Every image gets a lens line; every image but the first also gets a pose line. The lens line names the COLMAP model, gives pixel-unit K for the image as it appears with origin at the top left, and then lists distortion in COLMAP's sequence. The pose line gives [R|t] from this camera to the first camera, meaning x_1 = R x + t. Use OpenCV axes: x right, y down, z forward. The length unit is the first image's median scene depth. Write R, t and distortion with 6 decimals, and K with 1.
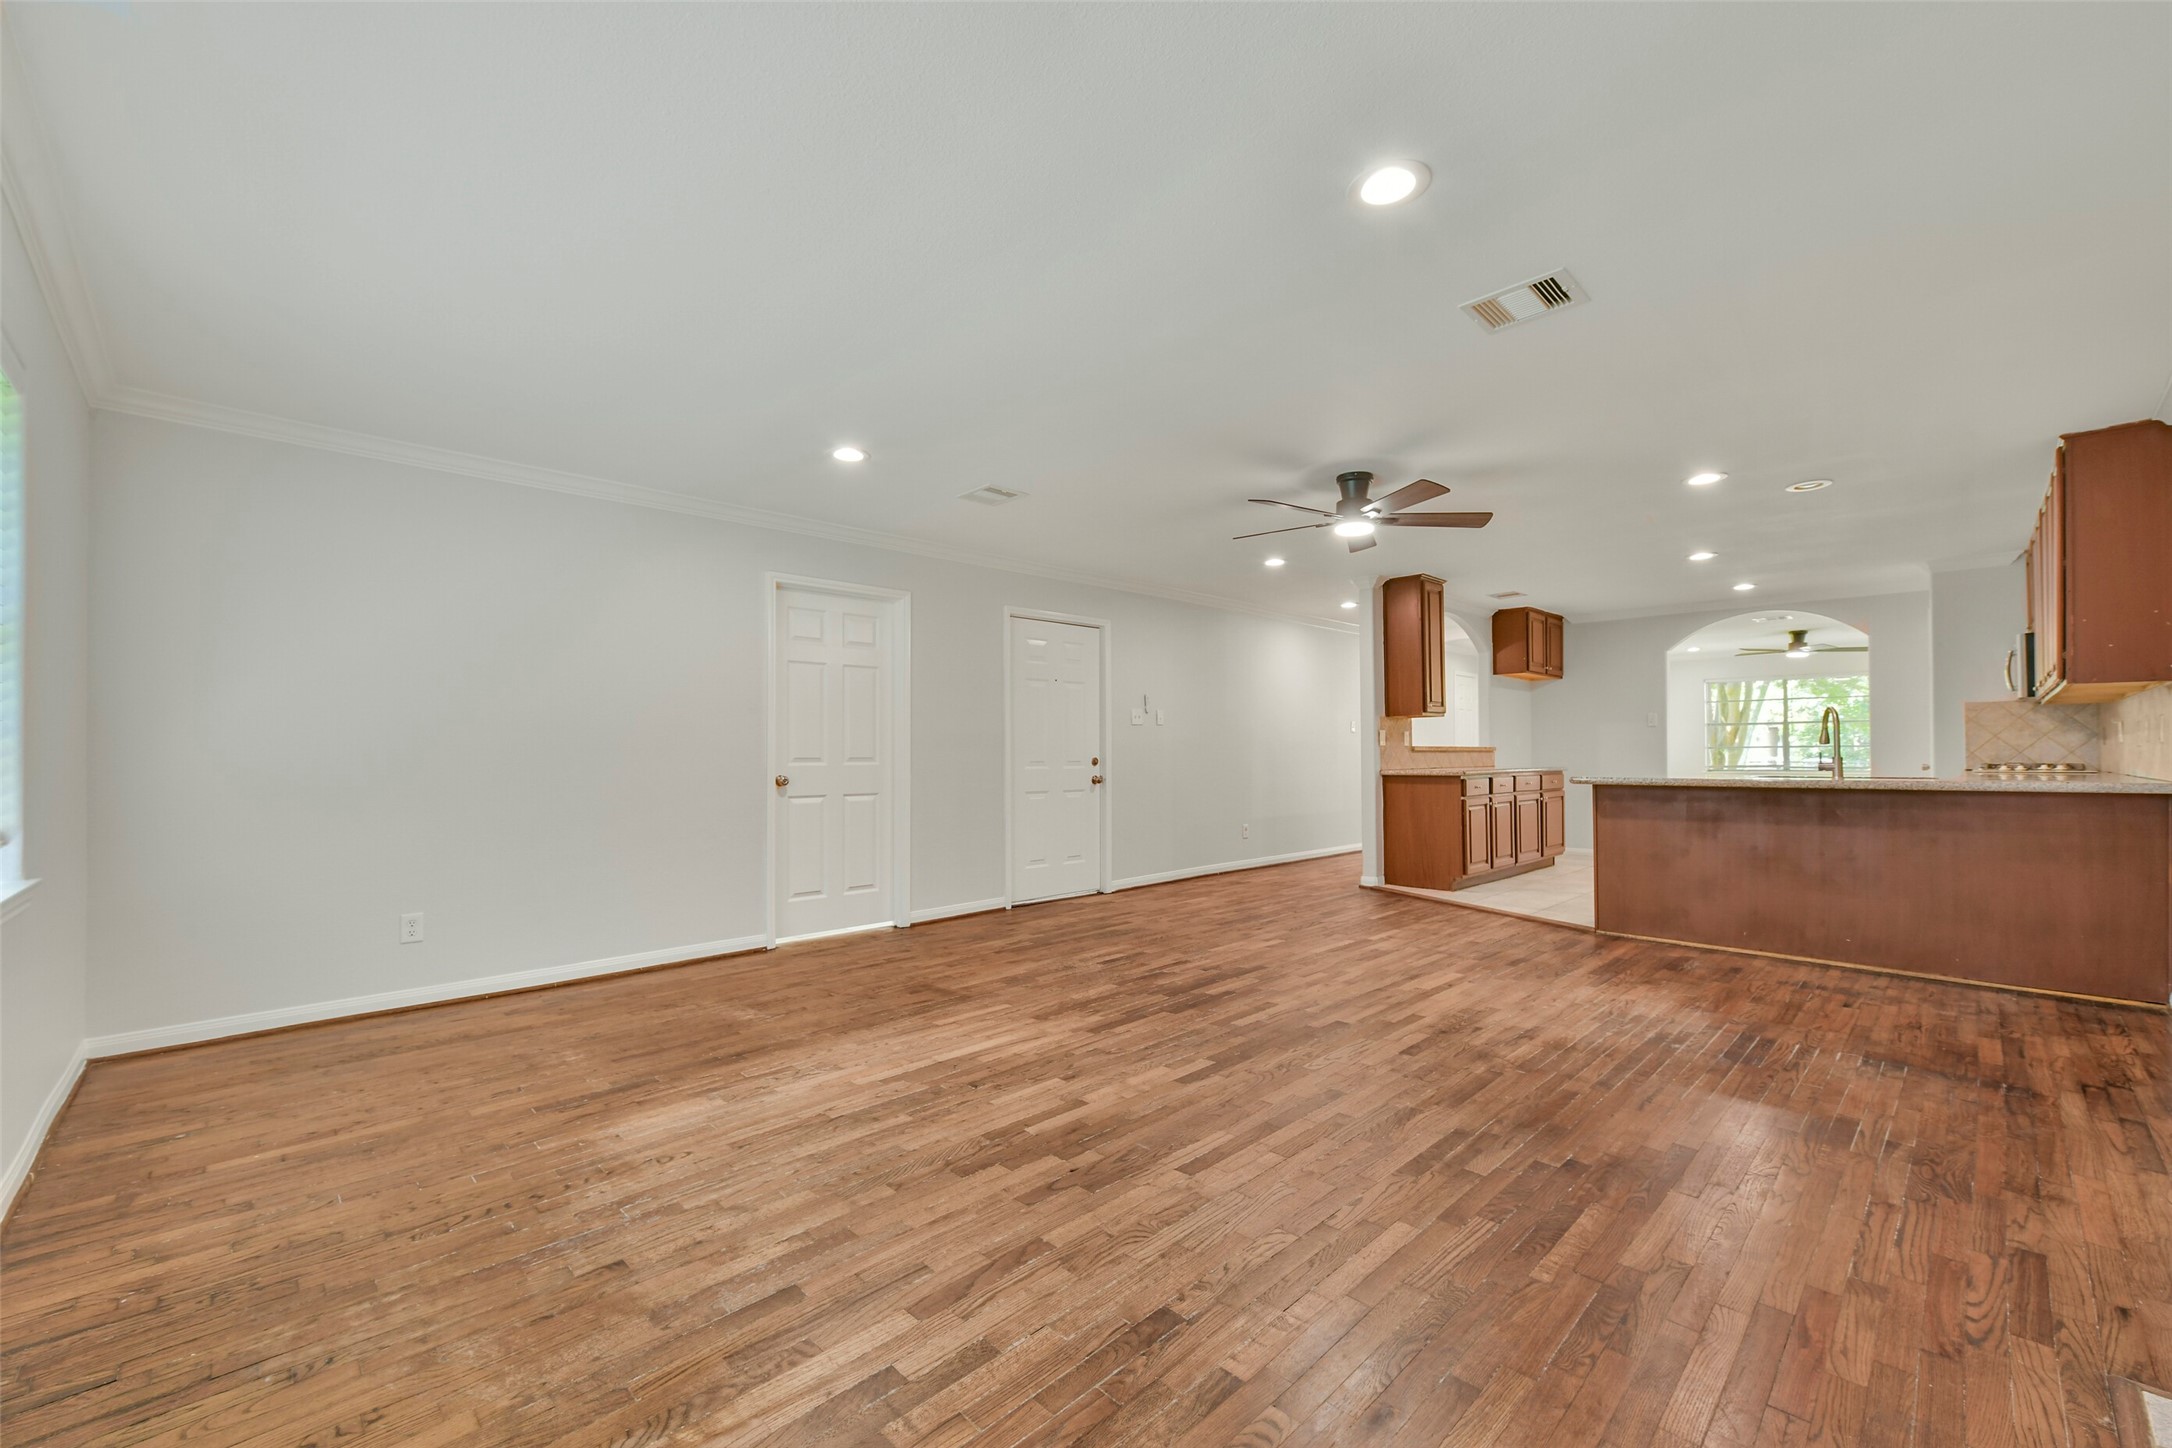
lens RADIAL K [[874.0, 0, 1095.6], [0, 874.0, 741.8], [0, 0, 1]] dist [-0.005670, -0.001094]
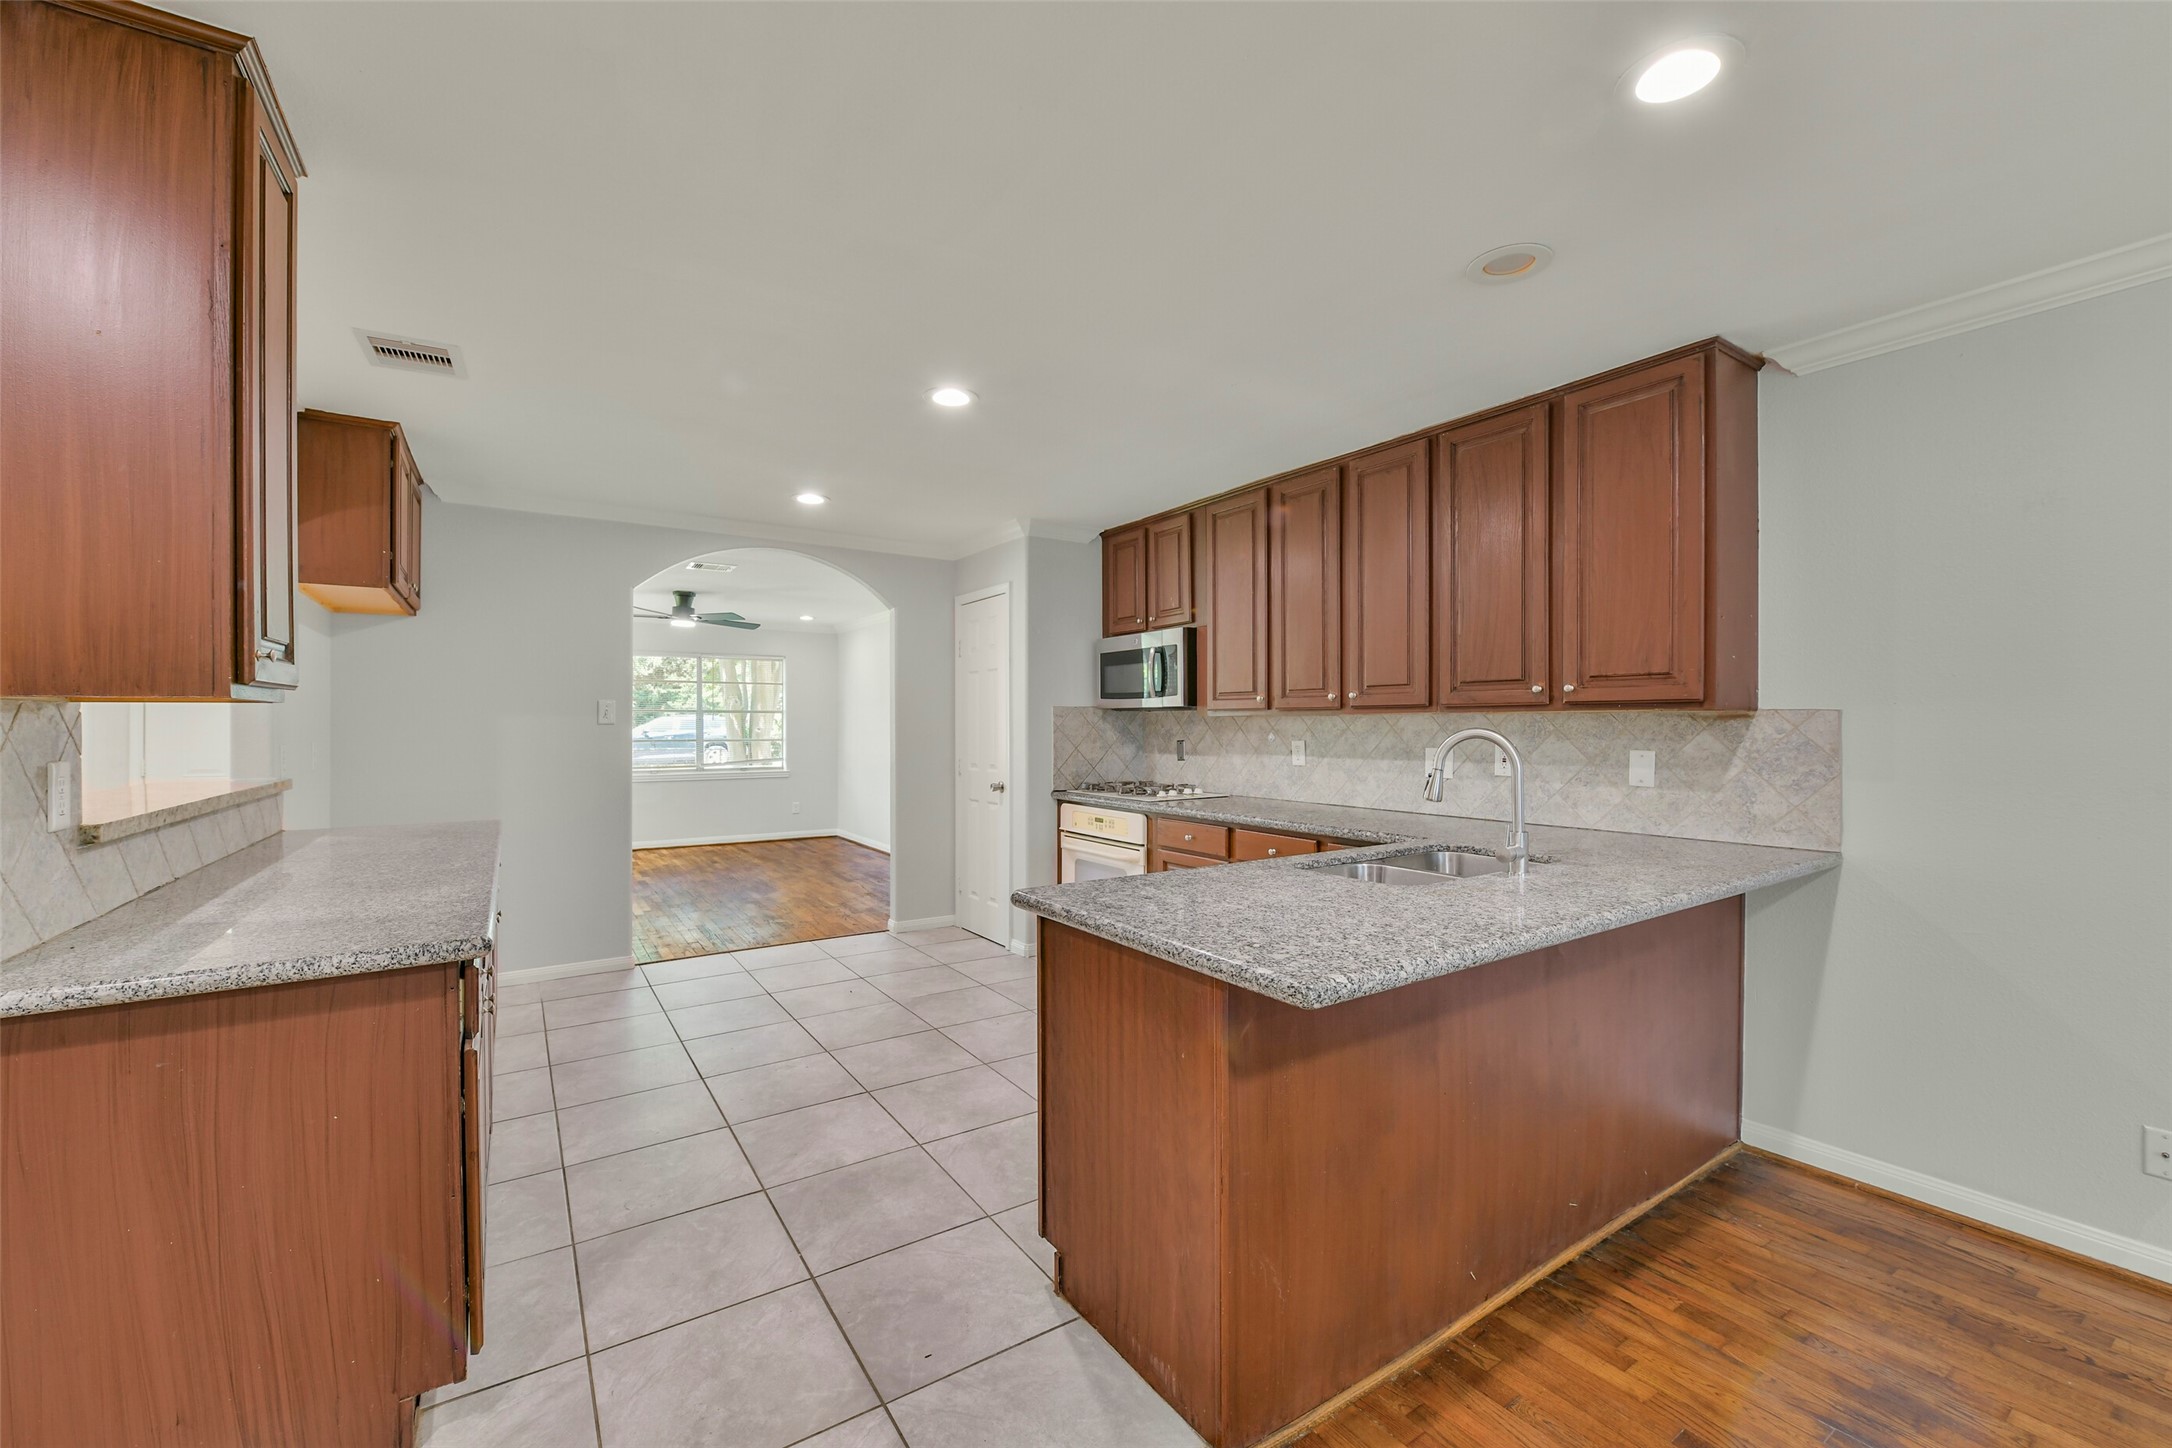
lens RADIAL K [[874.0, 0, 1095.5], [0, 874.0, 722.6], [0, 0, 1]] dist [-0.005670, -0.001094]
pose [[0.187882, 0.005607, 0.982176, 0.413229], [-0.013766, 0.999901, -0.003075, -0.053044], [-0.982095, -0.012943, 0.187940, 1.511448]]
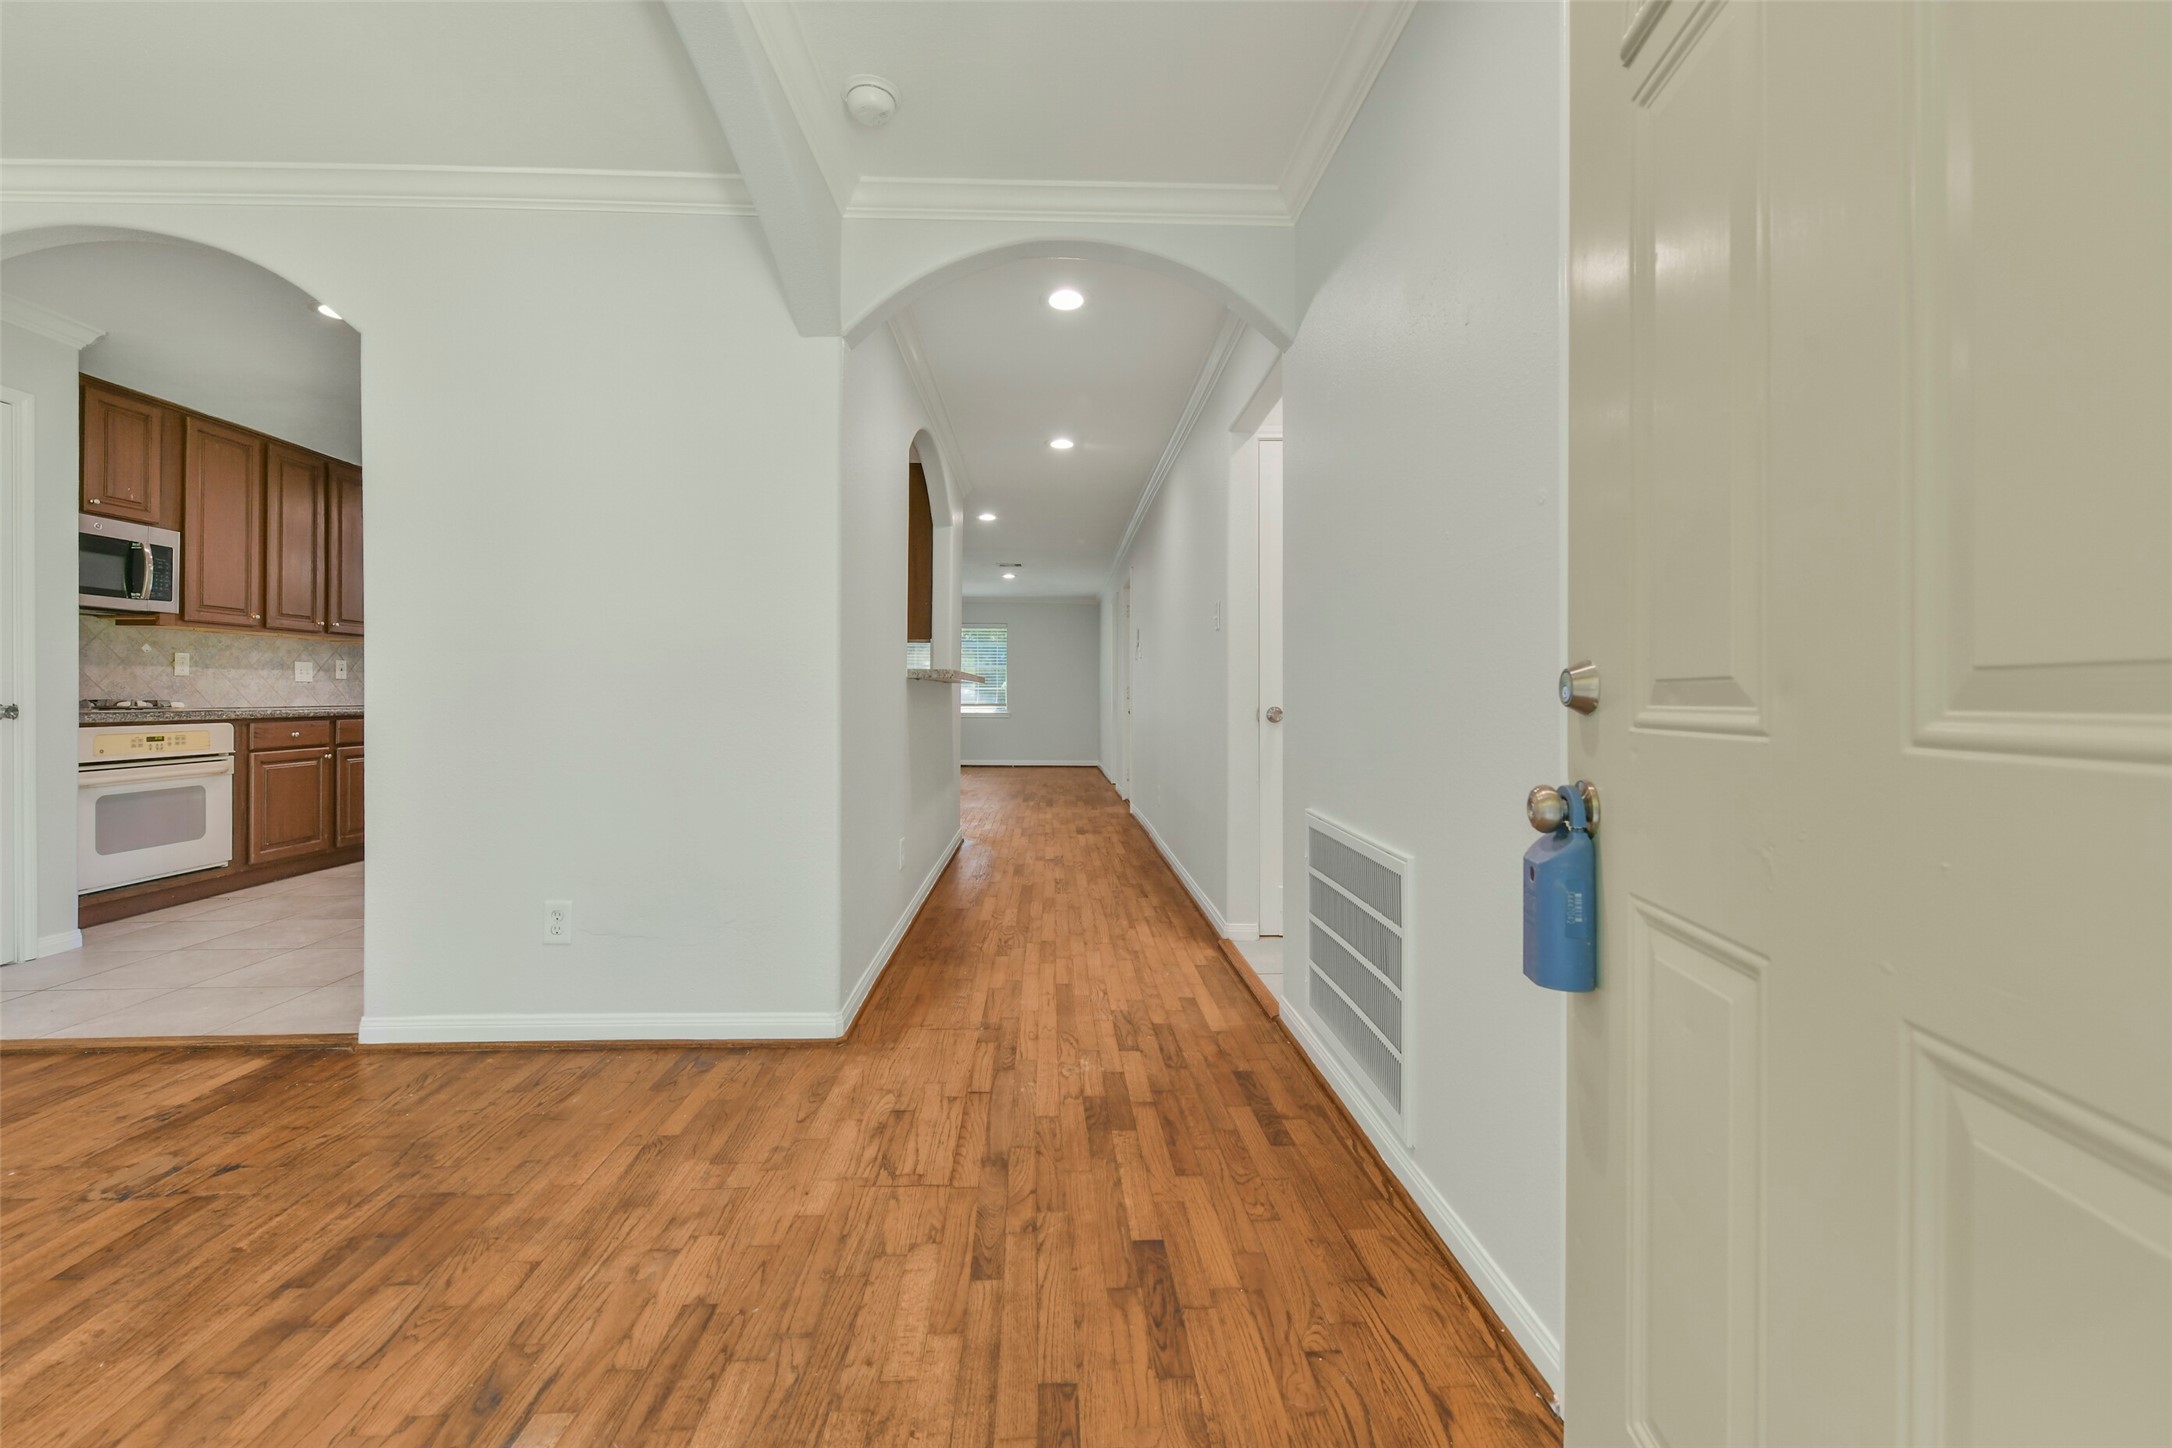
lens RADIAL K [[874.0, 0, 1096.1], [0, 874.0, 677.1], [0, 0, 1]] dist [-0.005670, -0.001094]
pose [[-0.661531, -0.008594, -0.749868, 1.791054], [0.016854, 0.999511, -0.026324, 0.064409], [0.749728, -0.030053, -0.661063, 3.457072]]
